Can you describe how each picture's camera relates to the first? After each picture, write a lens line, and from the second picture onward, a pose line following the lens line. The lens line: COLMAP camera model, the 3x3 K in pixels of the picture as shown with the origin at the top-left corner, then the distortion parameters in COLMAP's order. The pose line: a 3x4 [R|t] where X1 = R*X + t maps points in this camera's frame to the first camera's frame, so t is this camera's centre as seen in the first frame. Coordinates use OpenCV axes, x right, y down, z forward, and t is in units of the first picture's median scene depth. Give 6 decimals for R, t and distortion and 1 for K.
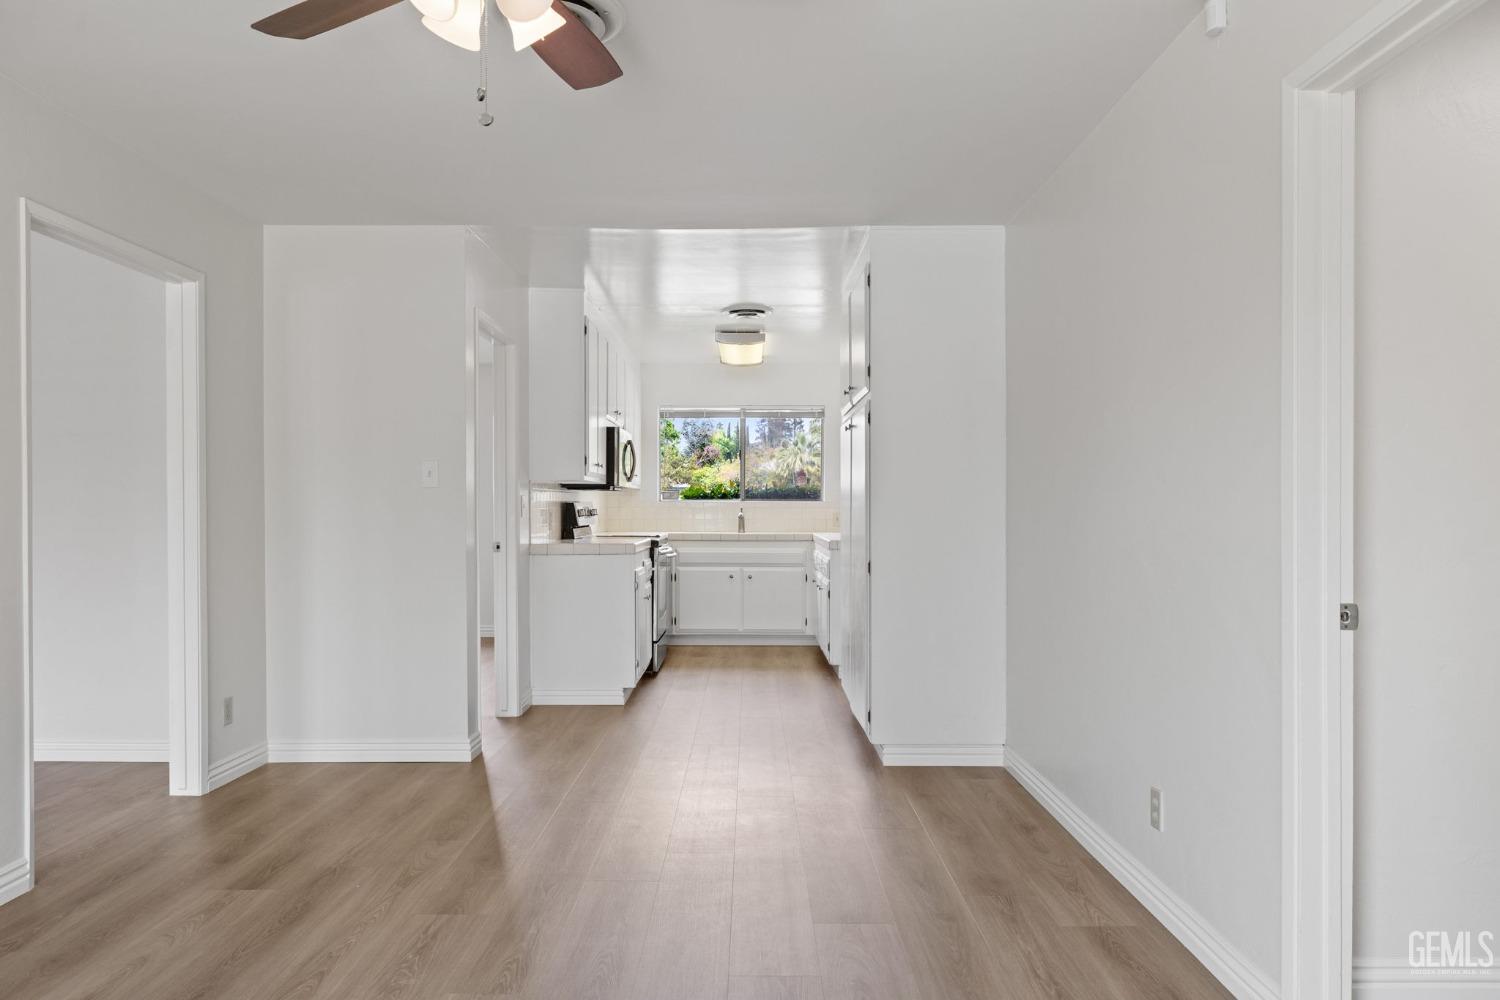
lens RADIAL K [[969.8, 0, 752.0], [0, 969.8, 512.2], [0, 0, 1]] dist [-0.007394, -0.003225]
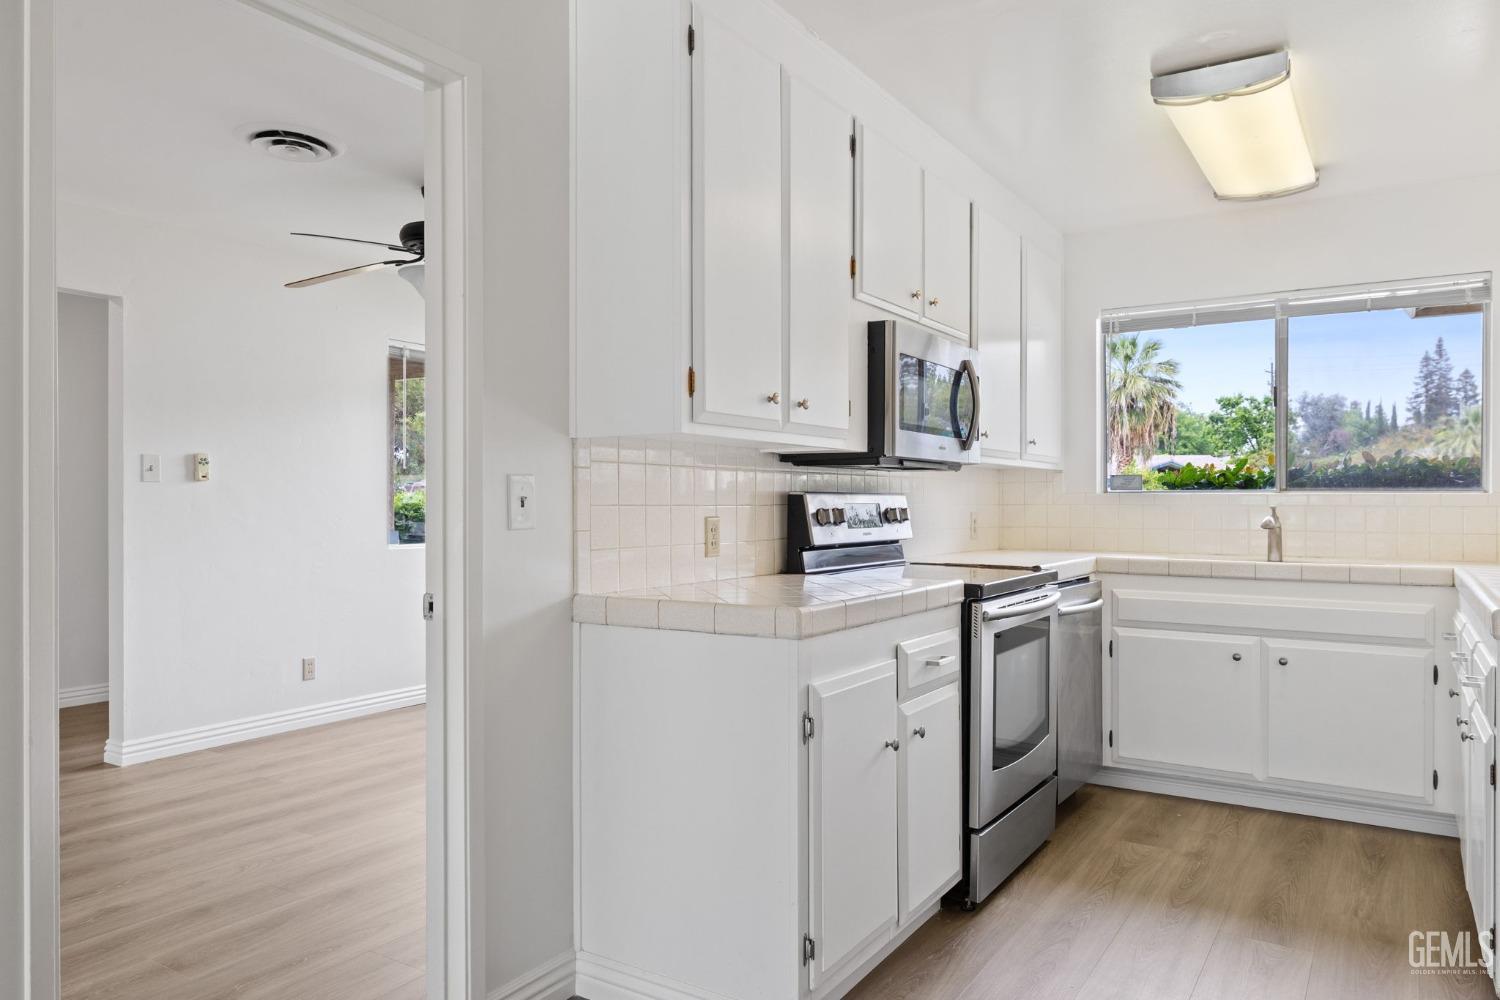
lens RADIAL K [[1009.5, 0, 750.0], [0, 1009.5, 500.0], [0, 0, 1]] dist [-0.005112, -0.000145]
pose [[0.839702, -0.000149, -0.543047, 0.043613], [-0.004721, 0.999960, -0.007573, -0.002760], [0.543027, 0.008922, 0.839668, 0.474928]]
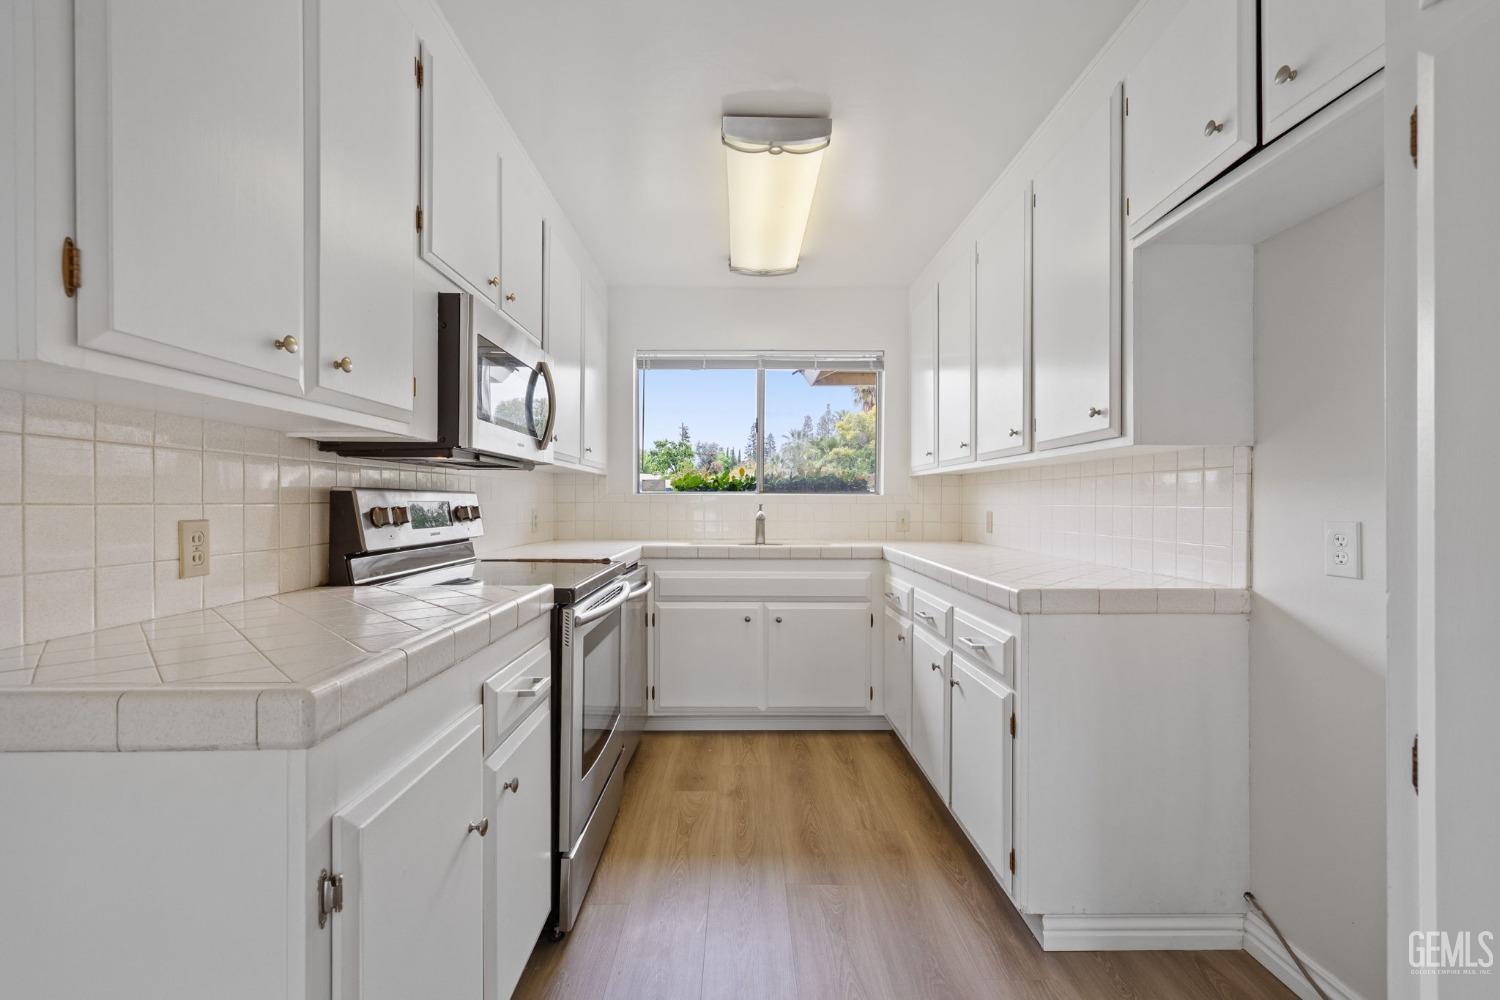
lens RADIAL K [[632.4, 0, 747.9], [0, 632.4, 500.2], [0, 0, 1]] dist [0.001677, 0.000135]
pose [[0.999959, 0.001573, 0.008883, -0.024301], [-0.001491, 0.999957, -0.009161, -0.003188], [-0.008897, 0.009147, 0.999919, 0.607121]]
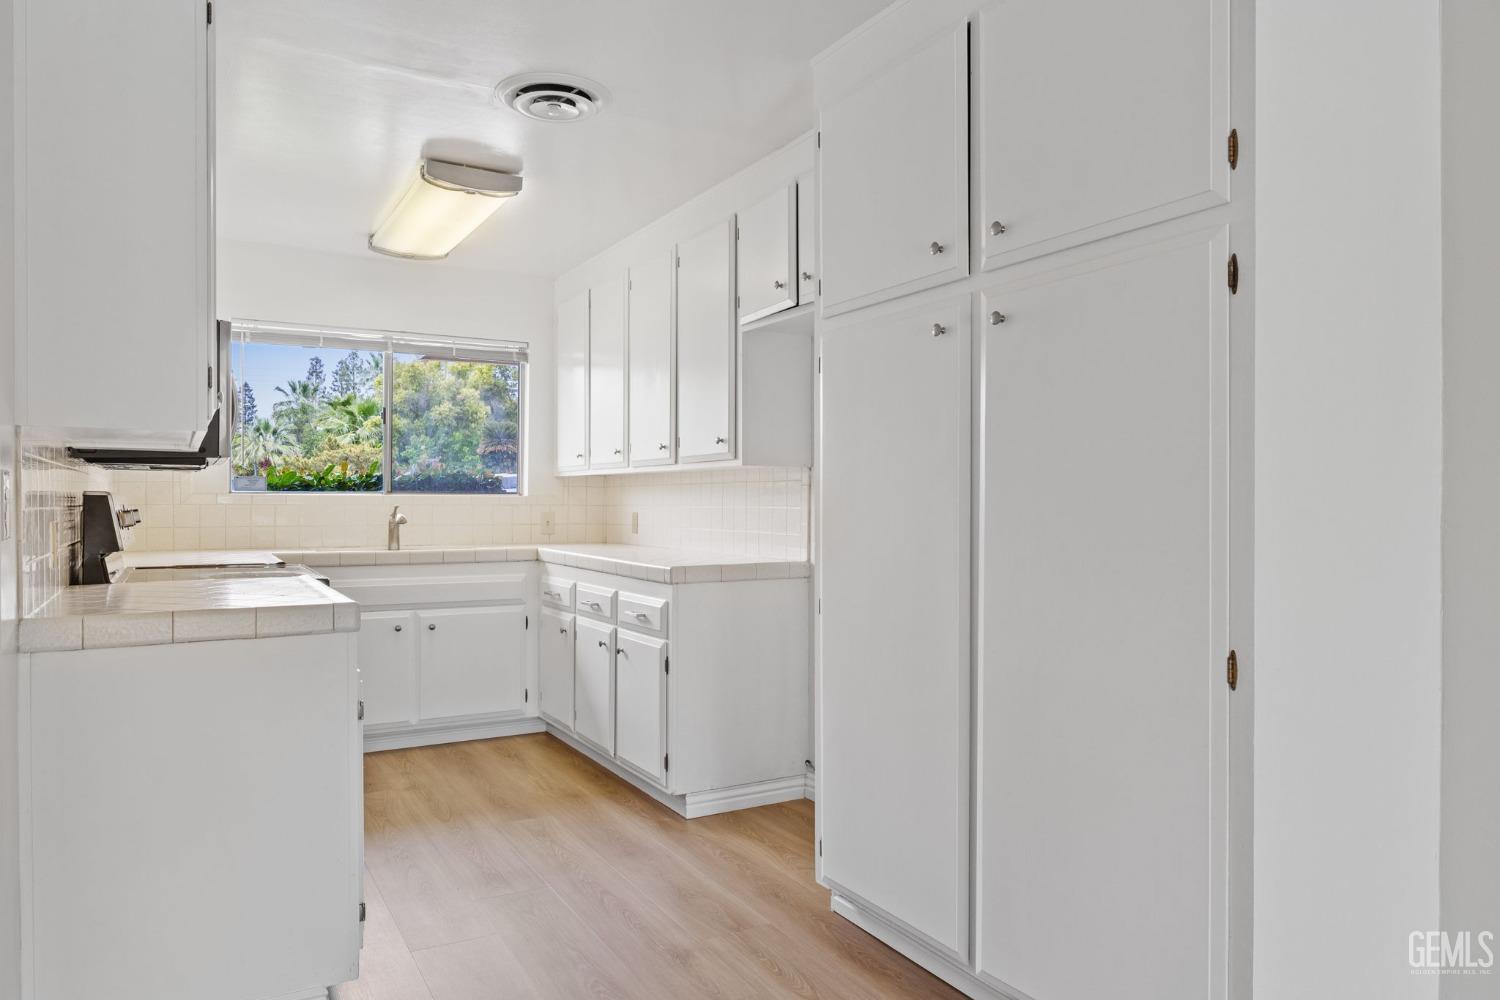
lens RADIAL K [[969.8, 0, 752.0], [0, 969.8, 512.2], [0, 0, 1]] dist [-0.007394, -0.003225]
pose [[0.864443, -0.003837, 0.502716, -0.124362], [0.001468, 0.999986, 0.005108, -0.003322], [-0.502729, -0.003678, 0.864436, 0.411899]]
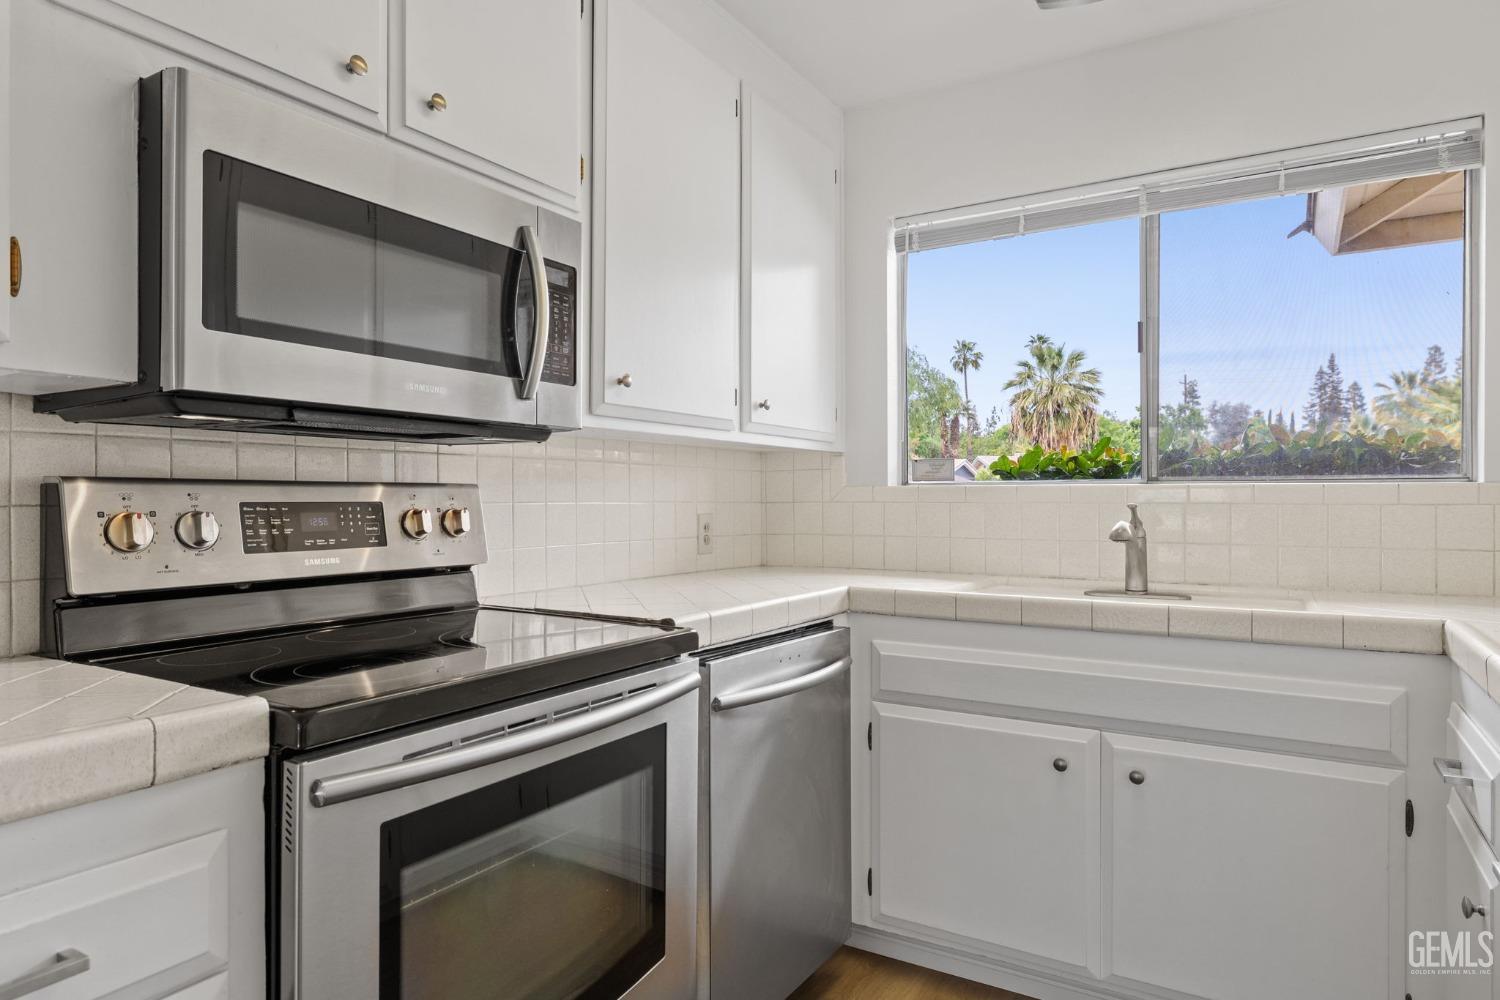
lens RADIAL K [[895.9, 0, 749.9], [0, 895.9, 497.0], [0, 0, 1]] dist [-0.001110, 0.000802]
pose [[0.852583, -0.001528, -0.522590, 0.034209], [-0.003121, 0.999963, -0.008015, -0.004523], [0.522583, 0.008465, 0.852546, 0.741273]]
